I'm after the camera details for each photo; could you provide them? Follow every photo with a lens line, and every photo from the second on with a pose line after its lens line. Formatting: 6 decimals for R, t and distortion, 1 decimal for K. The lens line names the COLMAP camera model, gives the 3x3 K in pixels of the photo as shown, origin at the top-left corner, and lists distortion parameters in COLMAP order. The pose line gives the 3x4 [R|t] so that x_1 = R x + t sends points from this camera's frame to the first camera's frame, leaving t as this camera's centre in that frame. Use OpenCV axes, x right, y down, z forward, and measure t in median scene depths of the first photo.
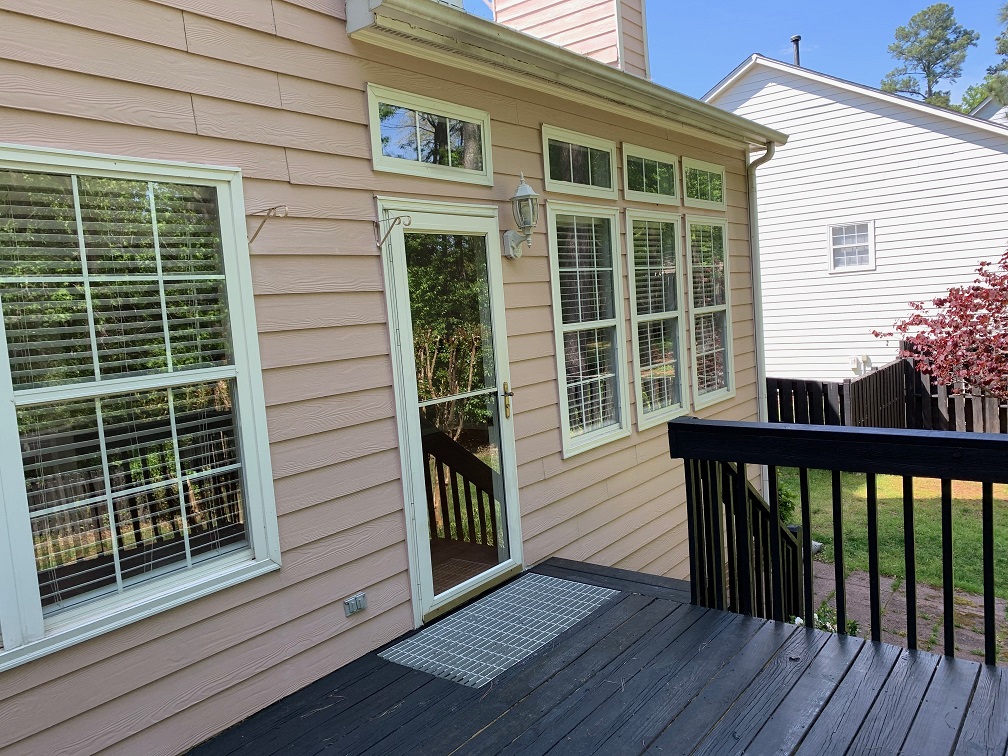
lens RADIAL K [[763.1, 0, 499.1], [0, 763.1, 357.4], [0, 0, 1]] dist [-0.000609, 0.005372]
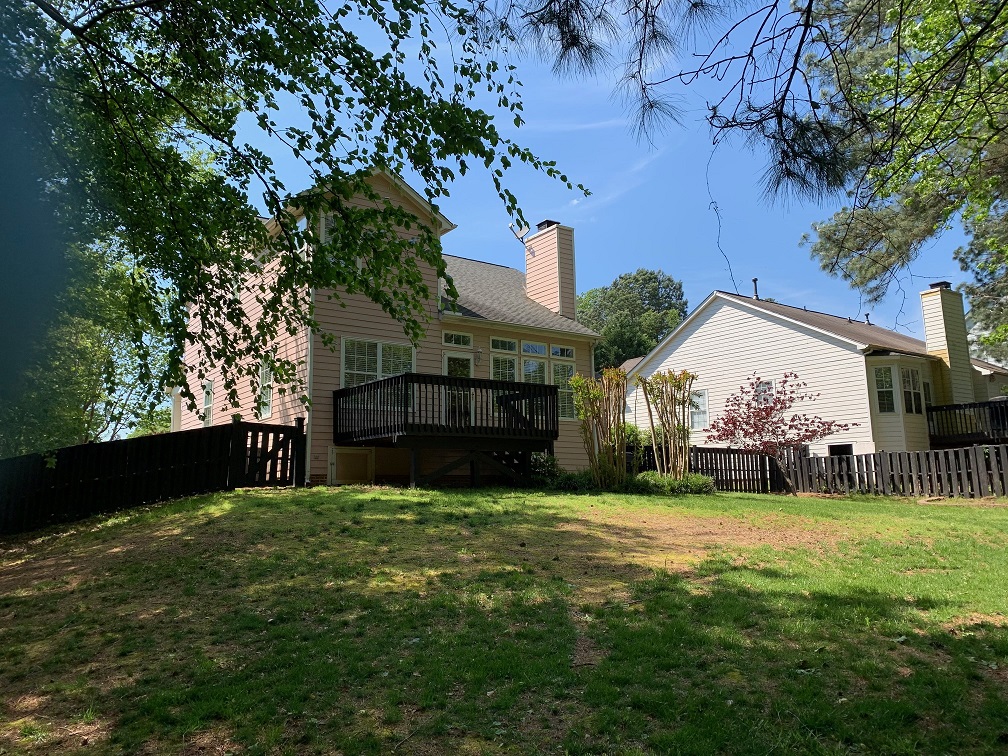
lens RADIAL K [[742.4, 0, 504.0], [0, 742.4, 378.0], [0, 0, 1]] dist [0.063530, -0.209288]
pose [[0.950988, 0.007082, -0.309148, 1.412531], [-0.074170, 0.975778, -0.205804, 0.766724], [0.300202, 0.218646, 0.928478, -2.755687]]
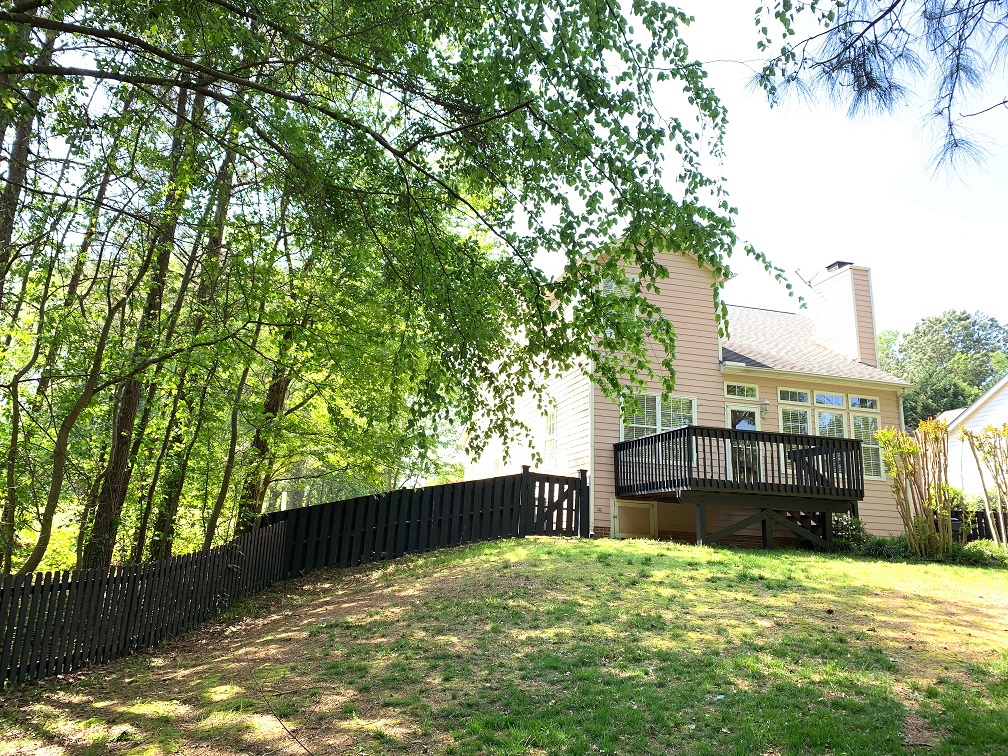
lens RADIAL K [[763.1, 0, 499.1], [0, 763.1, 357.4], [0, 0, 1]] dist [-0.000609, 0.005372]
pose [[0.781585, -0.050384, -0.621761, 1.412253], [-0.145846, 0.954347, -0.260672, 0.802393], [0.606509, 0.294419, 0.738555, -2.877321]]
